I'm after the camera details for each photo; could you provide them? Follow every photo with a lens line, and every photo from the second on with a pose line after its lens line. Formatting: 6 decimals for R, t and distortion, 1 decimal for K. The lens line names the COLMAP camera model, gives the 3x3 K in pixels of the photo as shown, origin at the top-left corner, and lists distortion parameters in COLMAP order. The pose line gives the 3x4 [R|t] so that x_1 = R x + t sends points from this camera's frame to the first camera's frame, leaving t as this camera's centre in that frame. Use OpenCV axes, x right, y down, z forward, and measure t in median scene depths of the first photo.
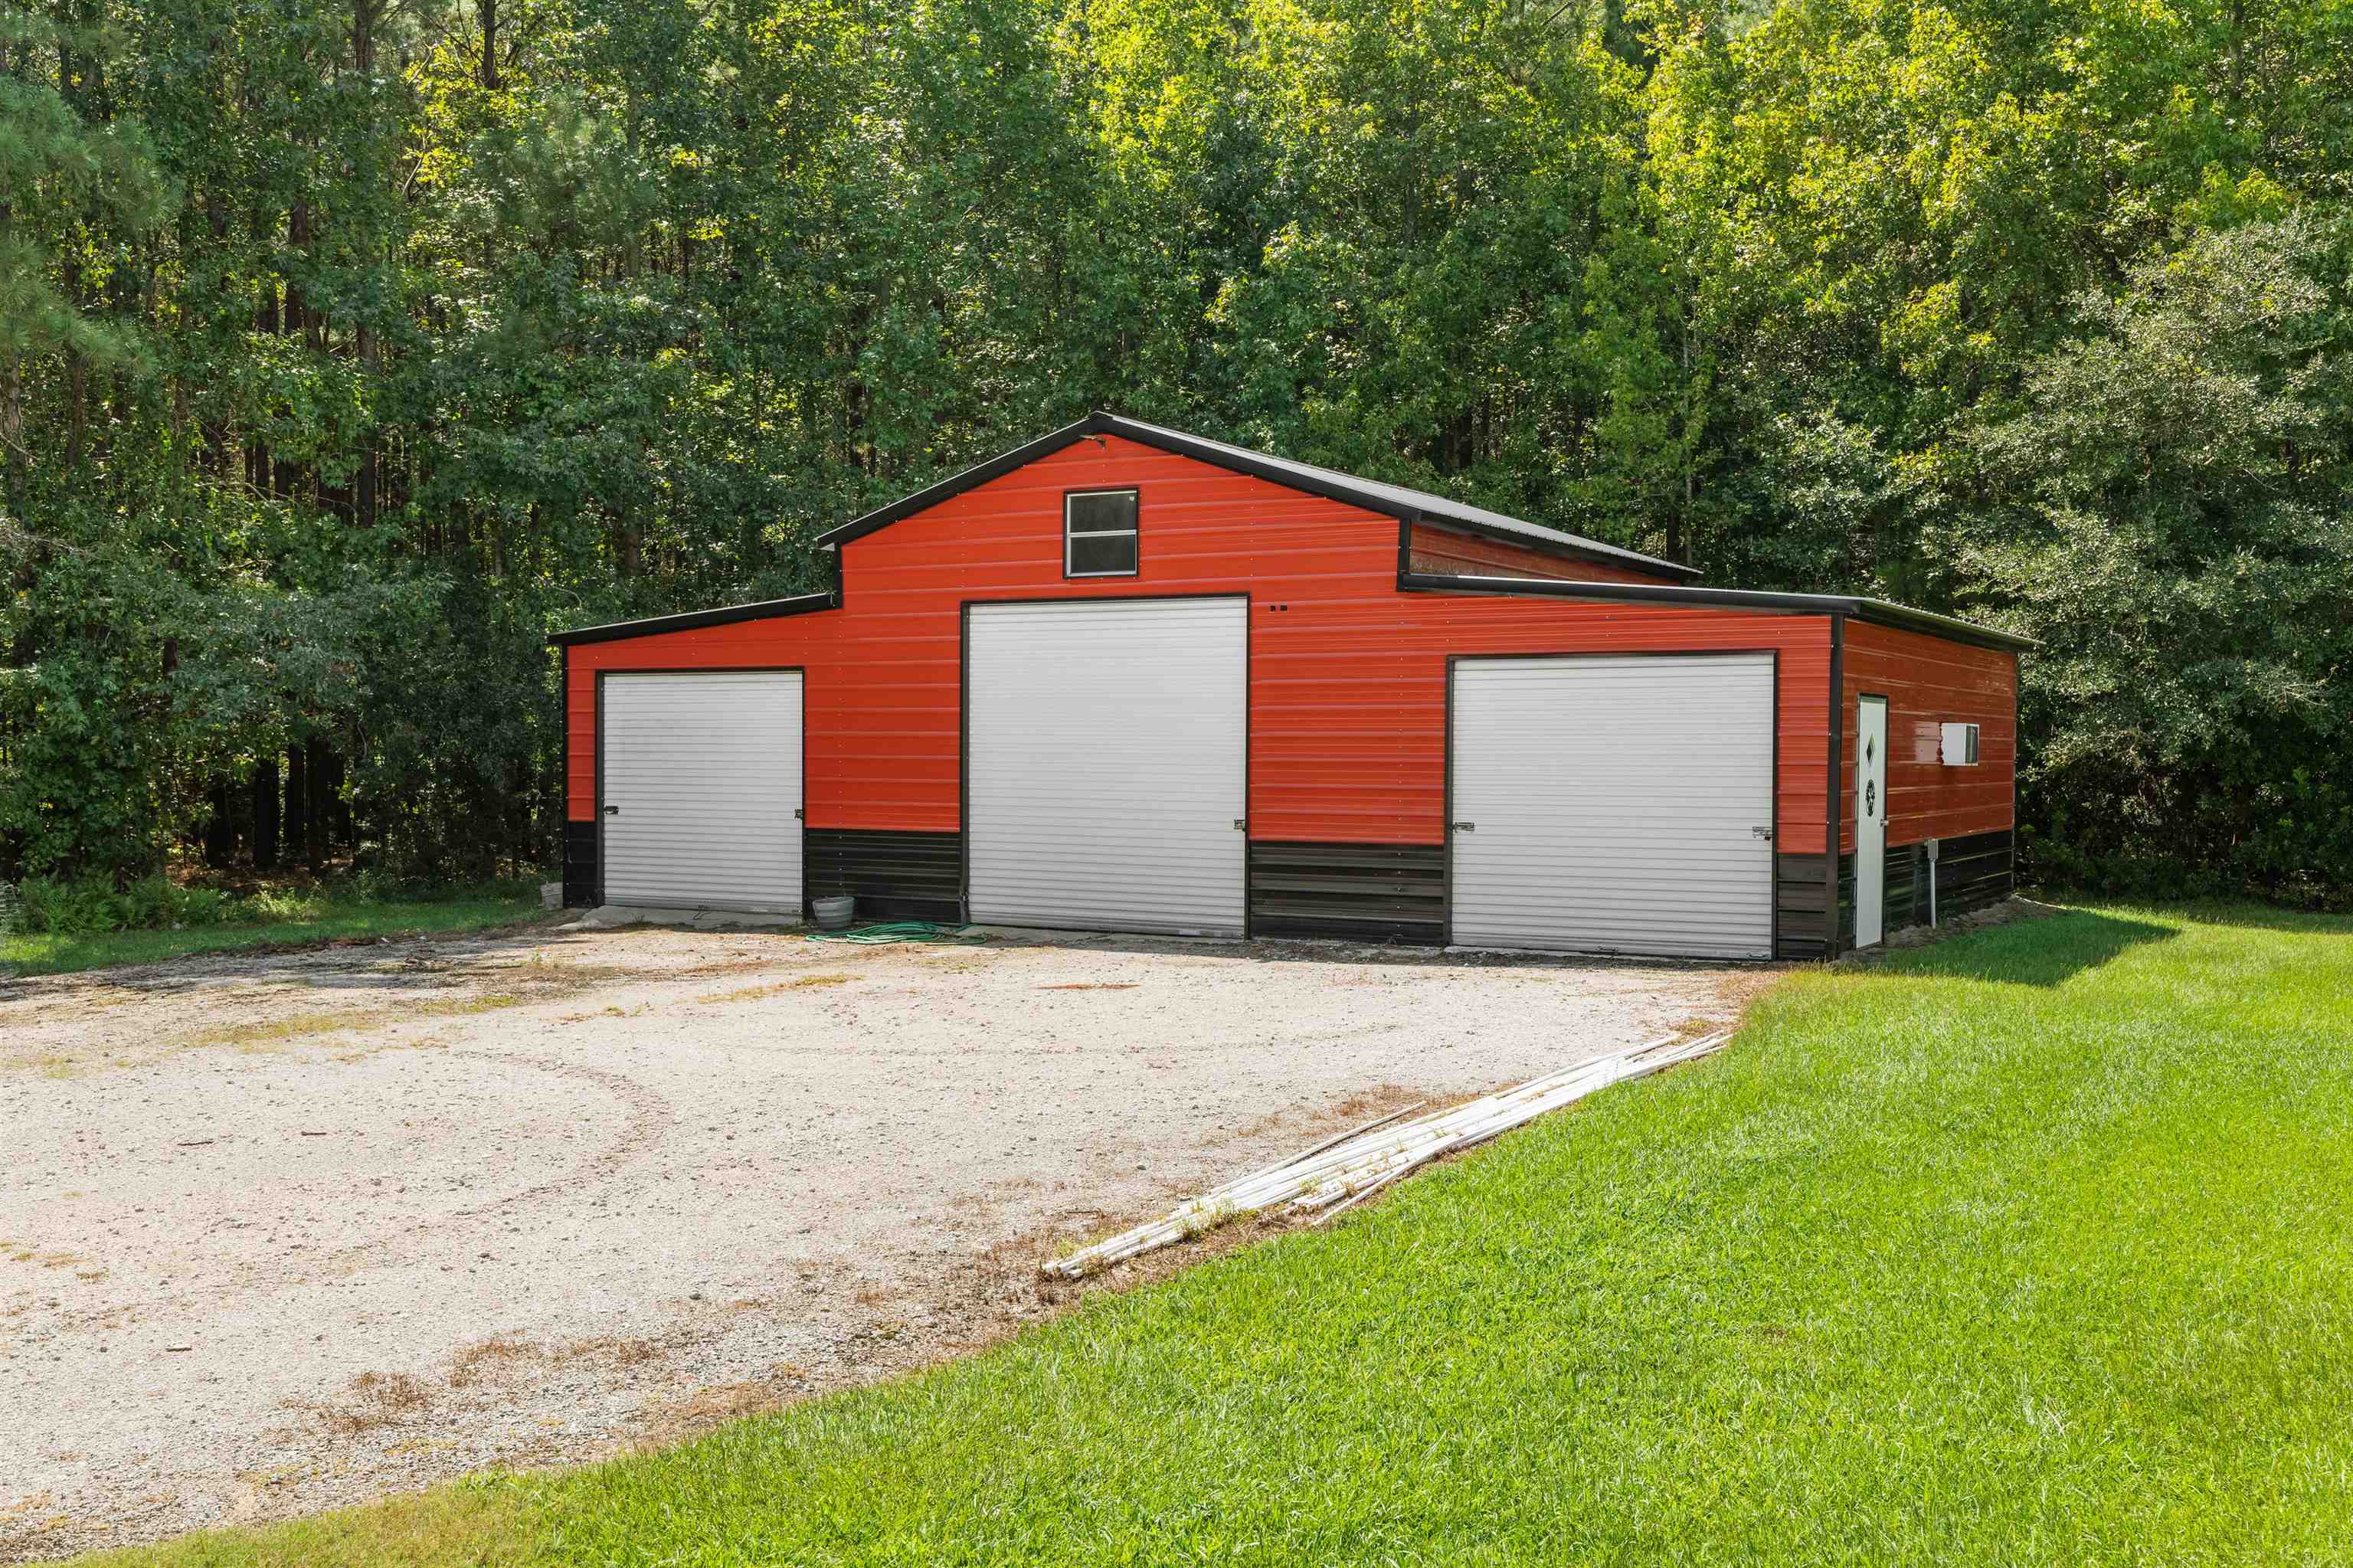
lens RADIAL K [[2335.9, 0, 1174.5], [0, 2335.9, 780.6], [0, 0, 1]] dist [-0.012824, 0.000000]
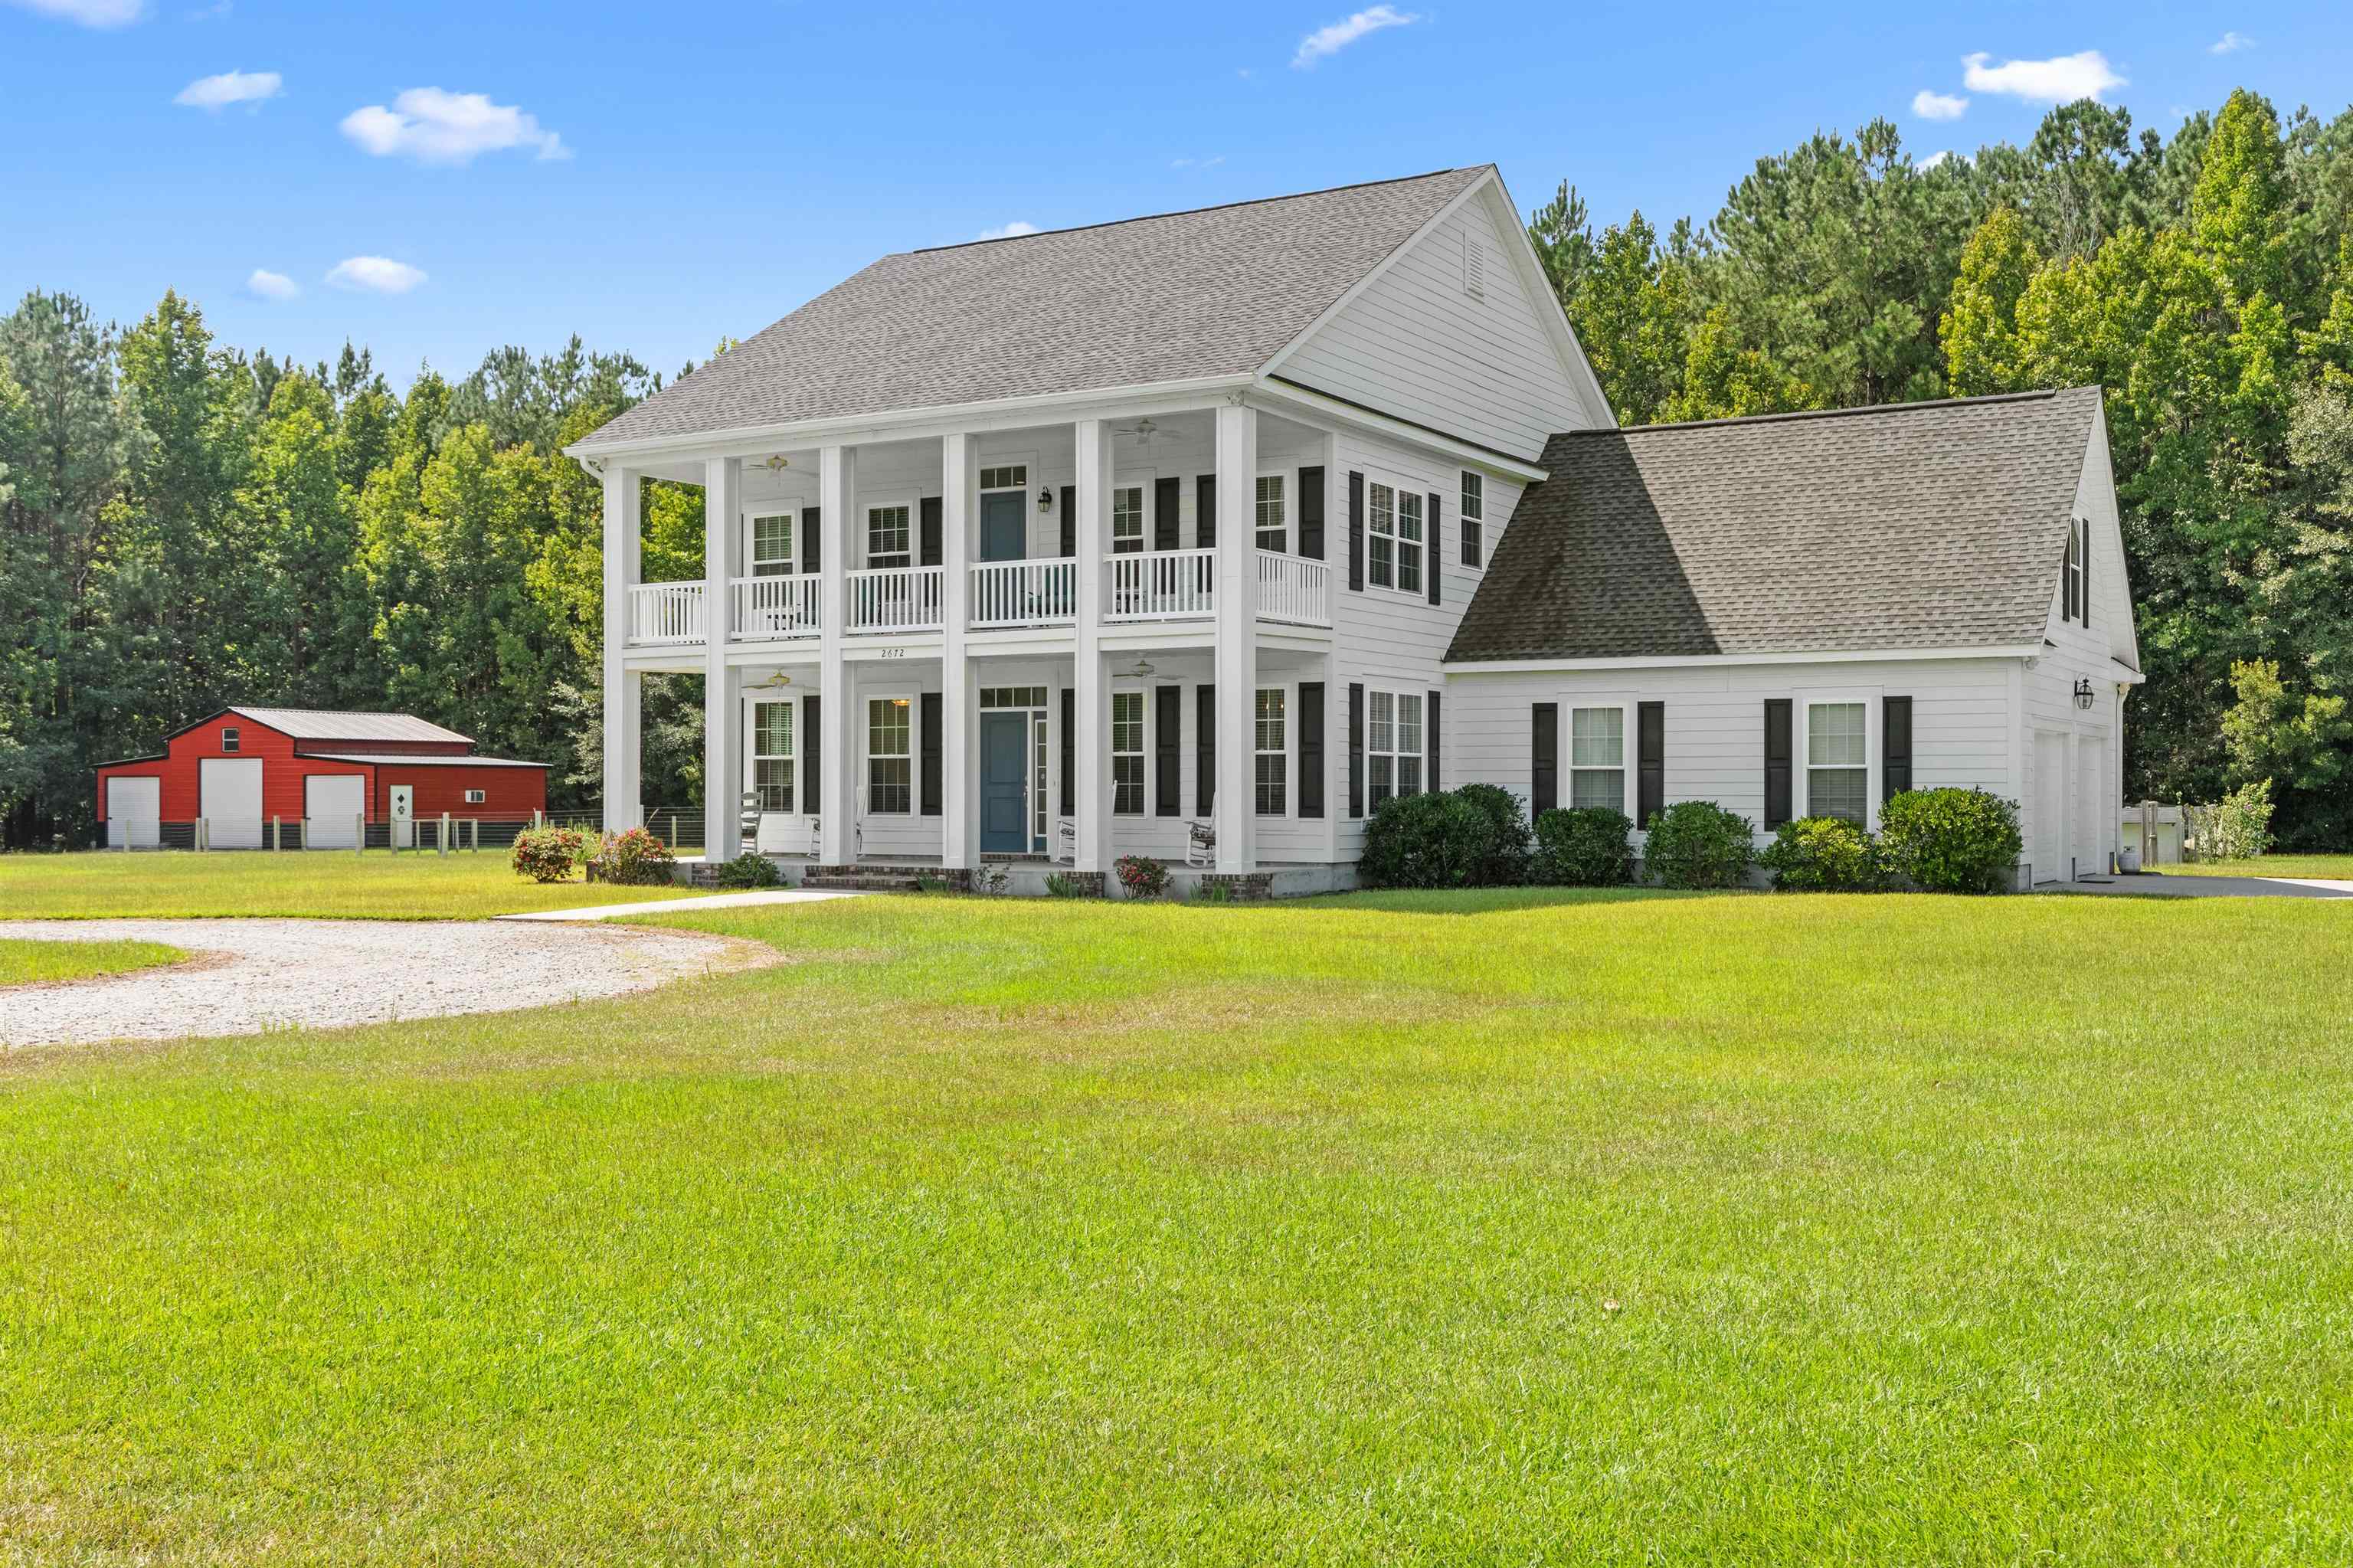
lens RADIAL K [[2241.4, 0, 1190.1], [0, 2241.4, 776.5], [0, 0, 1]] dist [0.007711, 0.000000]
pose [[0.999324, -0.007018, 0.036075, 1.254646], [0.007574, 0.999854, -0.015309, 0.014791], [-0.035963, 0.015572, 0.999232, -2.387449]]
